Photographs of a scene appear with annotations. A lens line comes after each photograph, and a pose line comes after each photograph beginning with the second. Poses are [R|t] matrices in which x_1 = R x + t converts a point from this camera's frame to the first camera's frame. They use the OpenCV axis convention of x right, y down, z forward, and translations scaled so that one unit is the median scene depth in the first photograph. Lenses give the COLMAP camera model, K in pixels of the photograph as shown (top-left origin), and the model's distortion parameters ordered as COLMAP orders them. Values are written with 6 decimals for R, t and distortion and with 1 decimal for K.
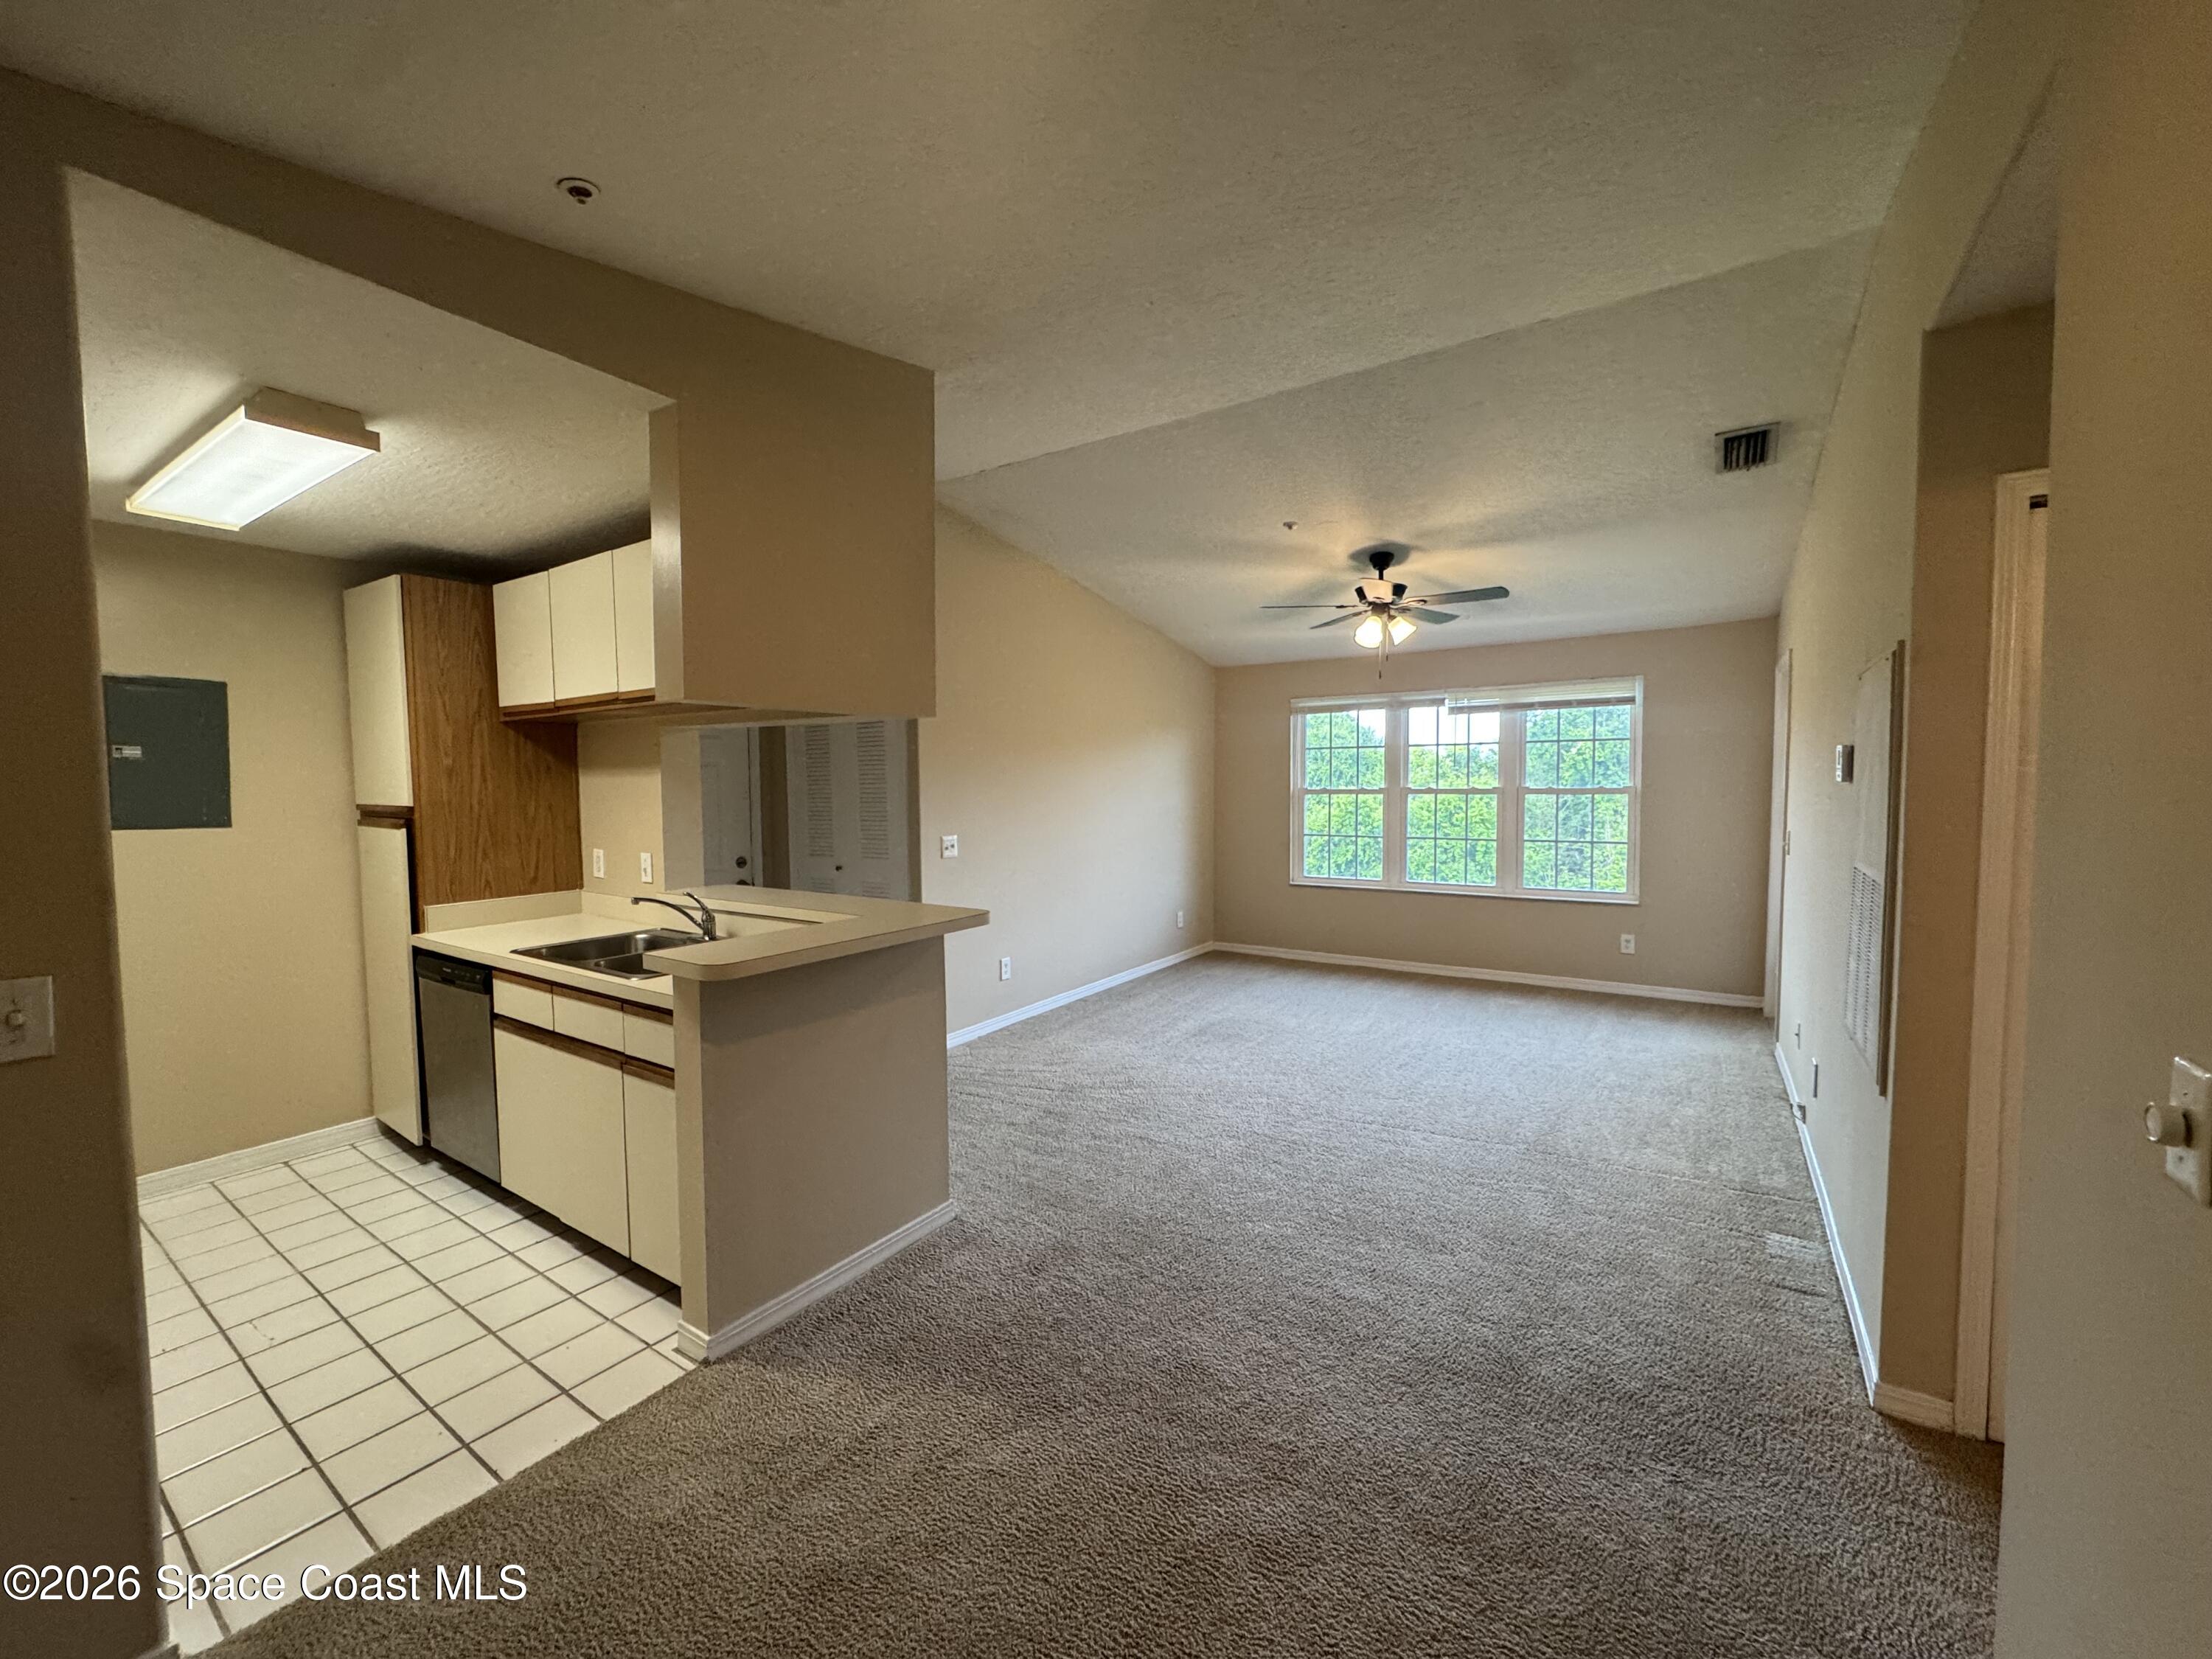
lens RADIAL K [[875.5, 0, 1102.3], [0, 875.5, 824.4], [0, 0, 1]] dist [-0.003180, 0.000079]
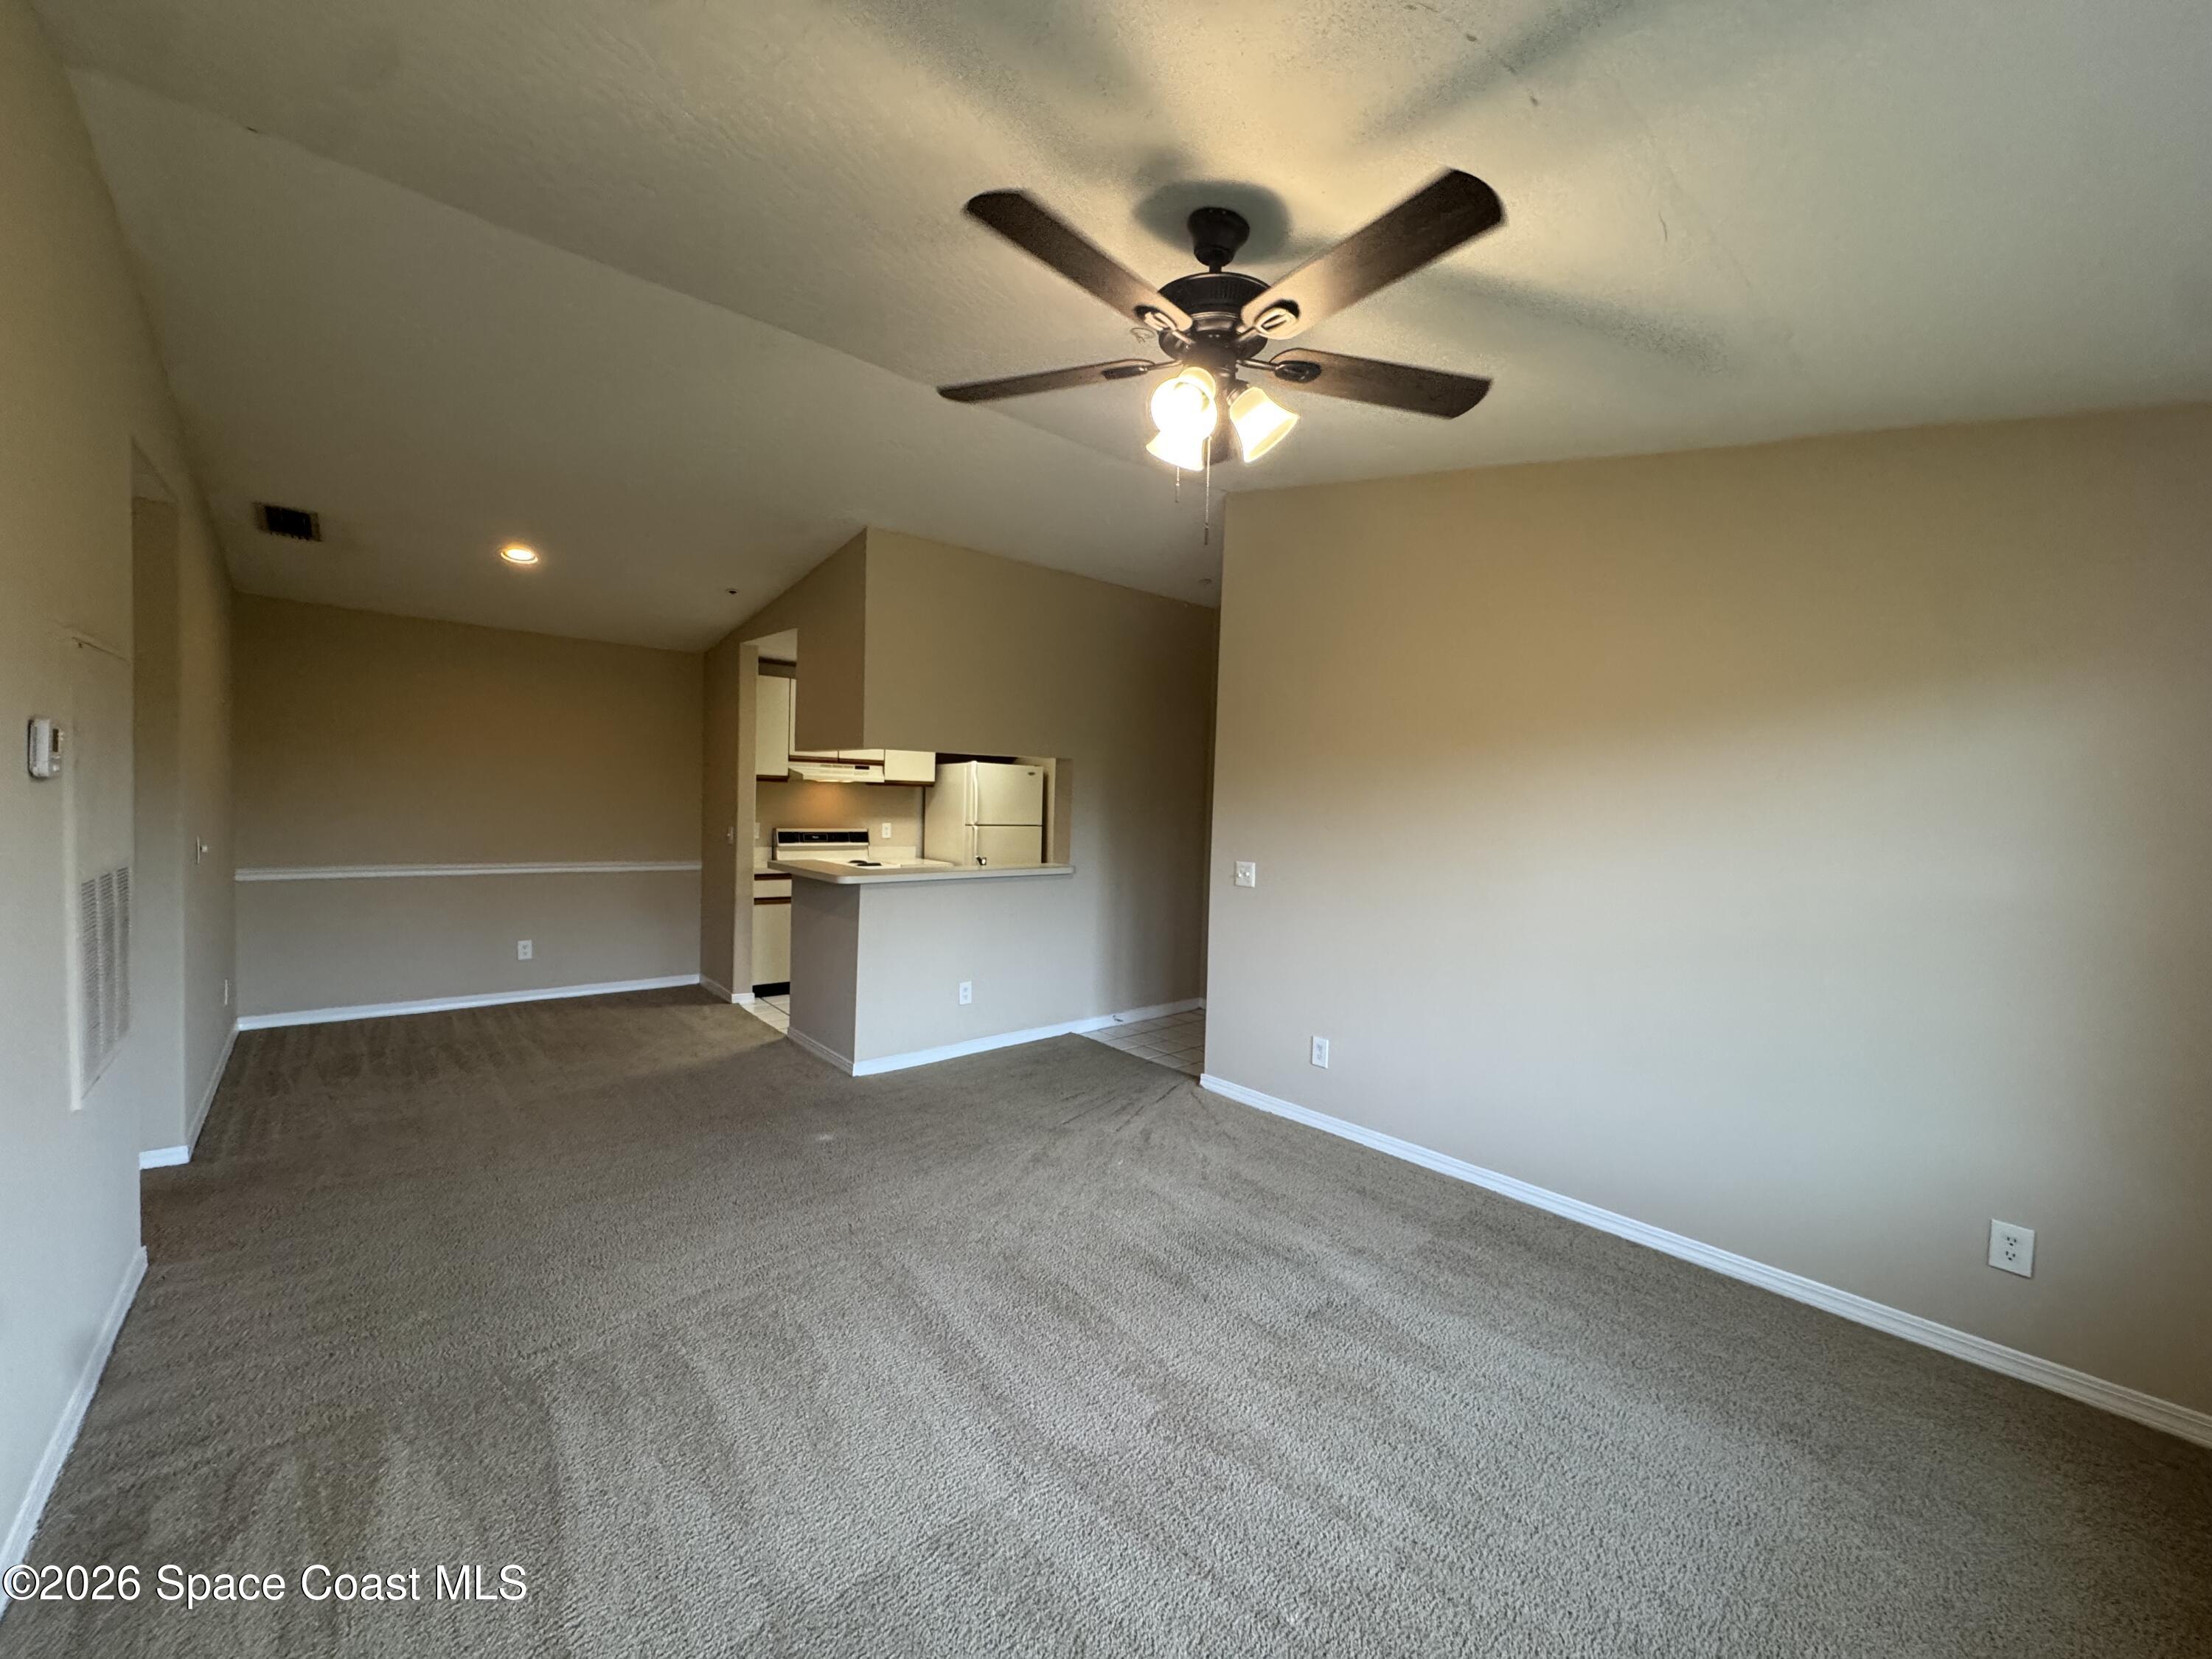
lens RADIAL K [[875.5, 0, 1102.3], [0, 875.5, 824.4], [0, 0, 1]] dist [-0.003180, 0.000079]
pose [[-0.253322, 0.038329, -0.966622, 0.963905], [-0.073451, 0.995568, 0.058726, -0.090297], [0.964590, 0.085876, -0.249384, 1.444172]]
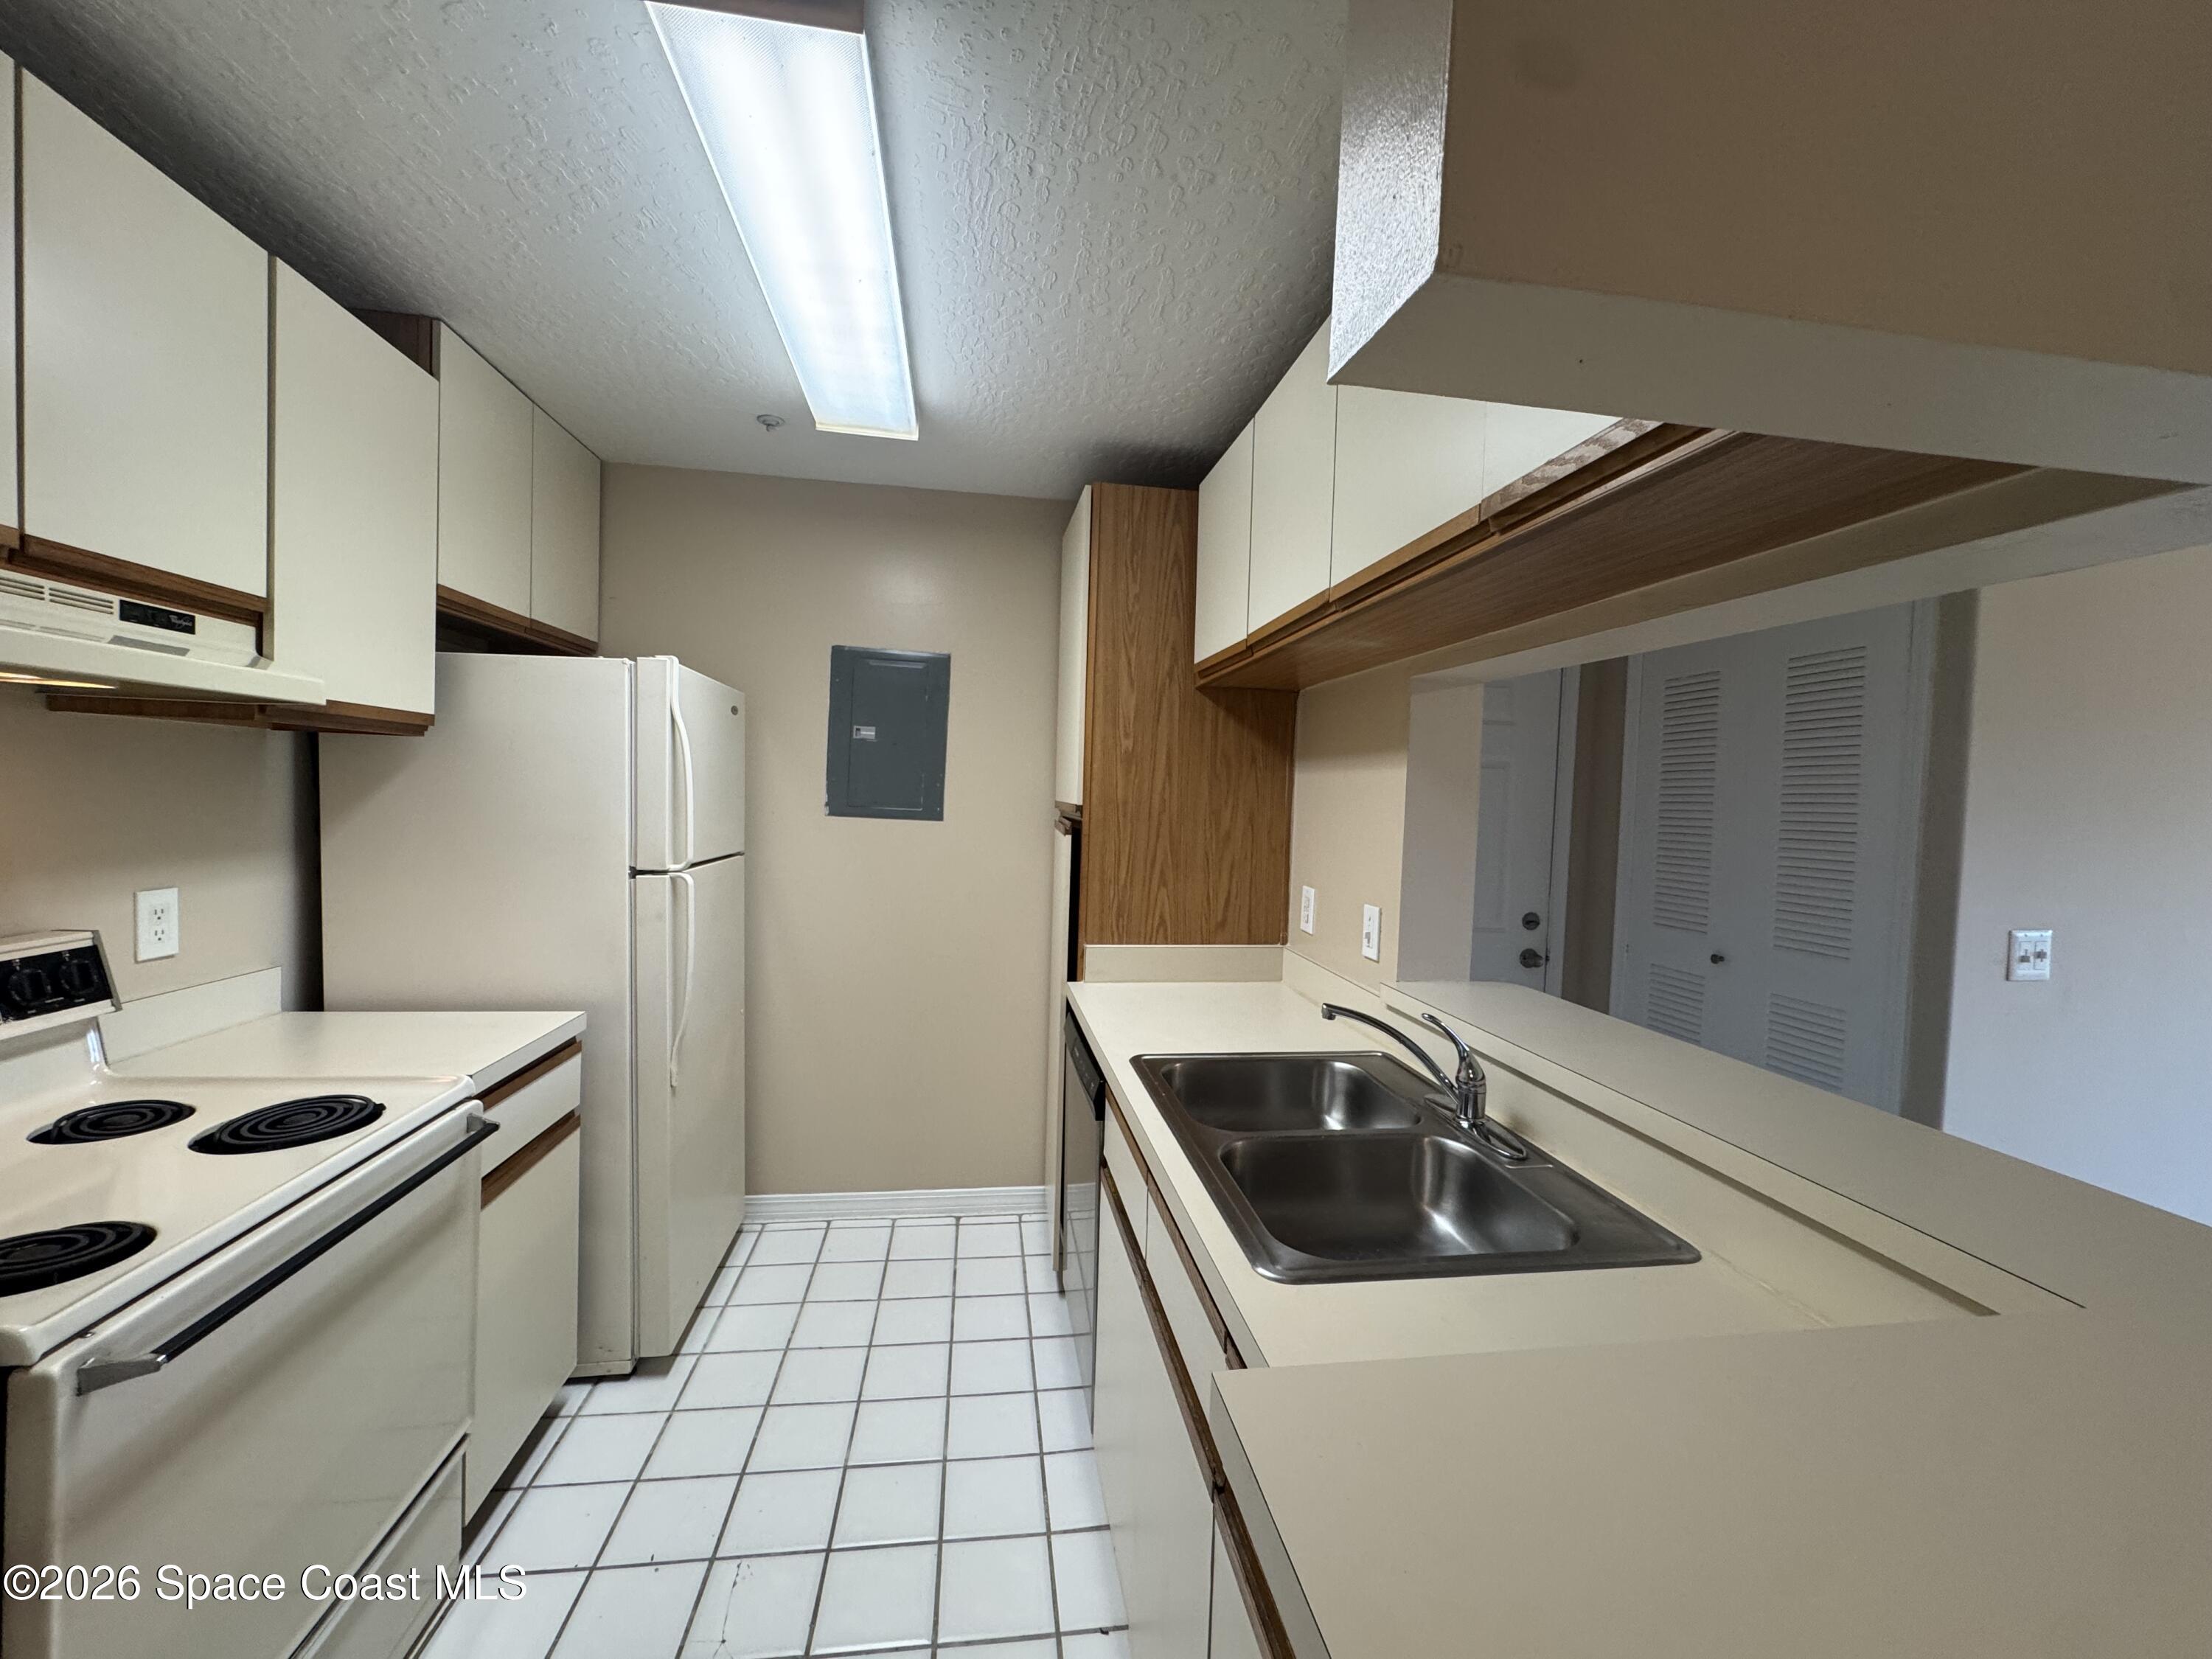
lens RADIAL K [[889.0, 0, 1106.0], [0, 889.0, 829.5], [0, 0, 1]] dist [-0.001793, 0.000026]
pose [[0.677892, 0.058631, -0.732820, -0.223632], [-0.075876, 0.997071, 0.009584, -0.008593], [0.731236, 0.049106, 0.680355, 0.486579]]
